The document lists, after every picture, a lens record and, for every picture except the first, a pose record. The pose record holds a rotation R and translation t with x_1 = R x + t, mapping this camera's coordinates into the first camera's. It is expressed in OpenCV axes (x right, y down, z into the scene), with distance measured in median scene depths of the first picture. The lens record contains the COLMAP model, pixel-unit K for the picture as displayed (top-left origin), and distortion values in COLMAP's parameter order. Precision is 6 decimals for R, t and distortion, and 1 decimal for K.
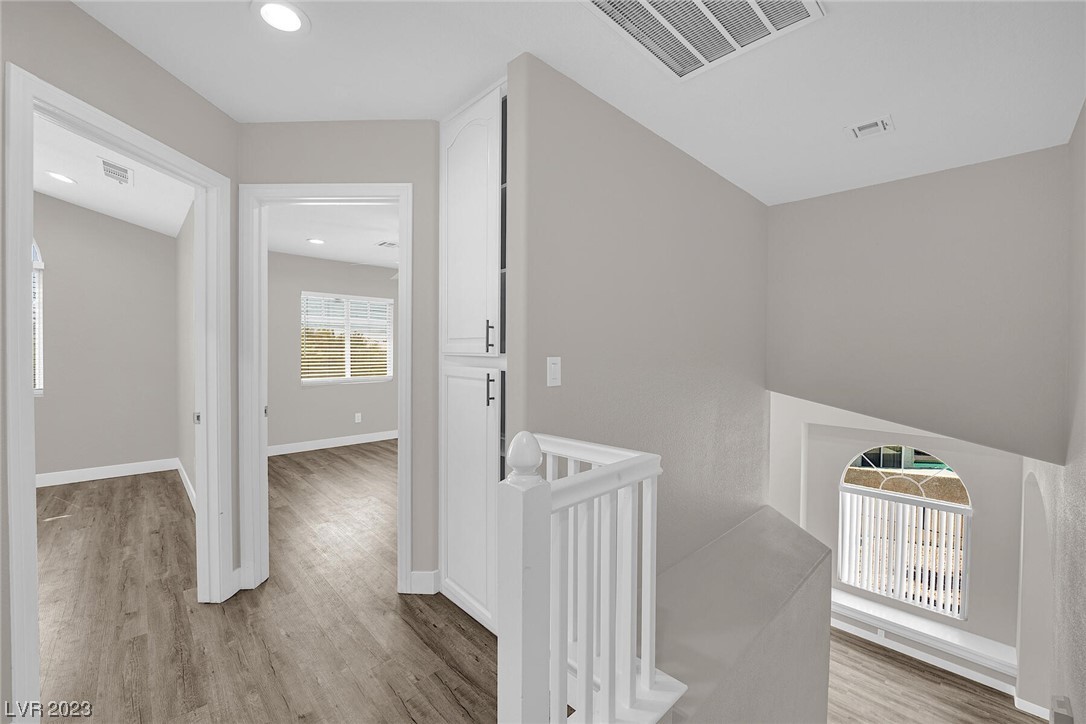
lens RADIAL K [[437.1, 0, 545.2], [0, 437.1, 359.8], [0, 0, 1]] dist [-0.007712, -0.002470]
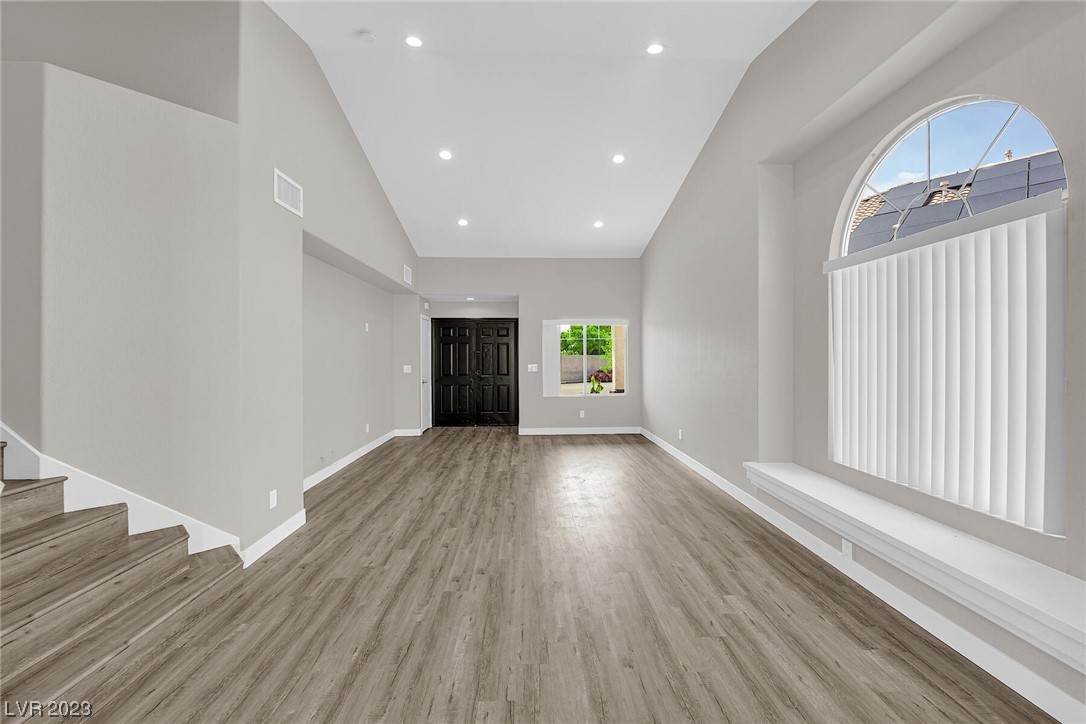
lens RADIAL K [[437.1, 0, 545.0], [0, 437.1, 355.4], [0, 0, 1]] dist [-0.007712, -0.002470]
pose [[0.751892, -0.014825, -0.659120, 0.949733], [0.007856, 0.999878, -0.013527, 0.493661], [0.659240, 0.004993, 0.751916, 0.518460]]
